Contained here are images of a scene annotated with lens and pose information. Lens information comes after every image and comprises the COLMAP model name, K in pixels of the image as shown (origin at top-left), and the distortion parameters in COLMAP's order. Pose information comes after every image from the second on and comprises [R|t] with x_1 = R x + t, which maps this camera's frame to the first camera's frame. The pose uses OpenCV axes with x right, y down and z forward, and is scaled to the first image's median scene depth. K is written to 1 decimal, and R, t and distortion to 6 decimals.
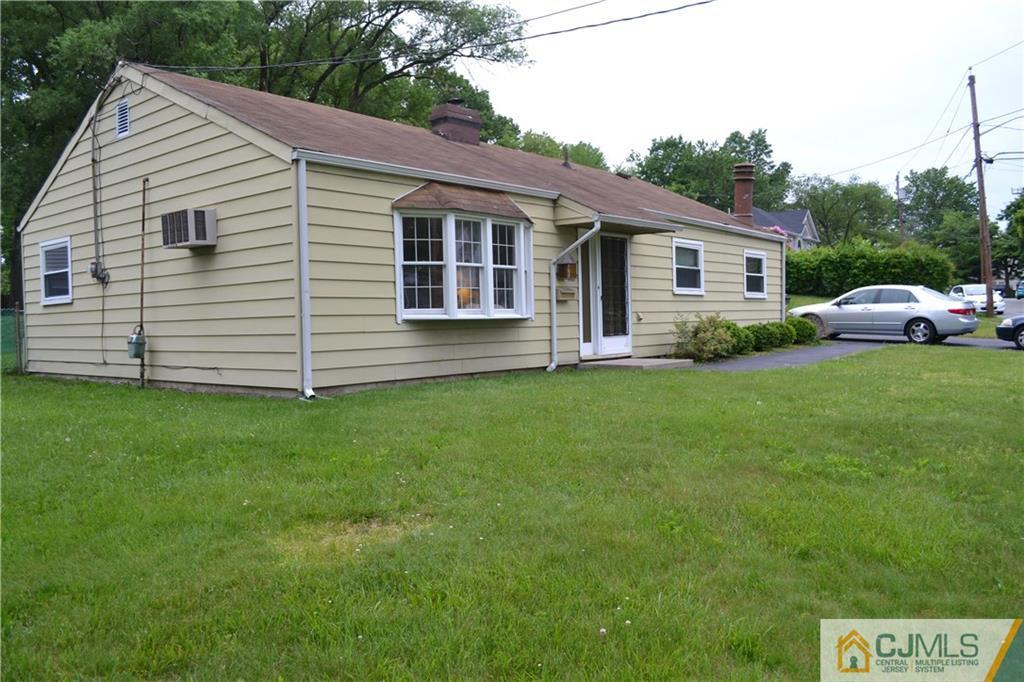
lens RADIAL K [[816.7, 0, 511.3], [0, 816.7, 340.7], [0, 0, 1]] dist [-0.080296, 0.006553]
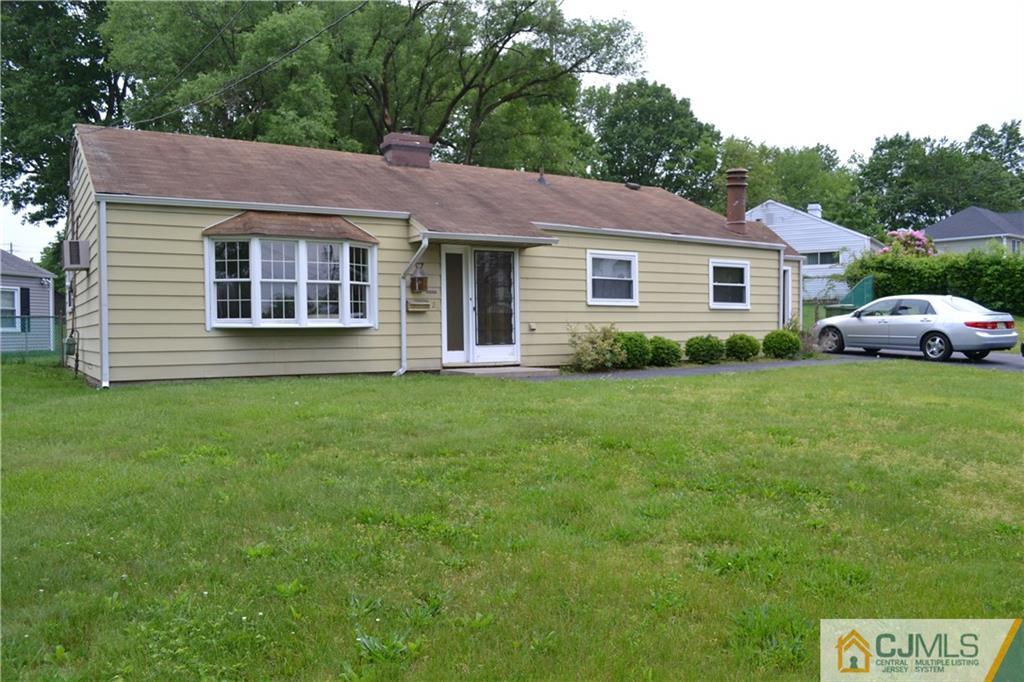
lens RADIAL K [[816.7, 0, 514.4], [0, 816.7, 347.5], [0, 0, 1]] dist [-0.080296, 0.006553]
pose [[0.950525, 0.016212, -0.310226, 0.425583], [-0.017305, 0.999850, -0.000772, -0.002061], [0.310167, 0.006103, 0.950663, 0.004176]]
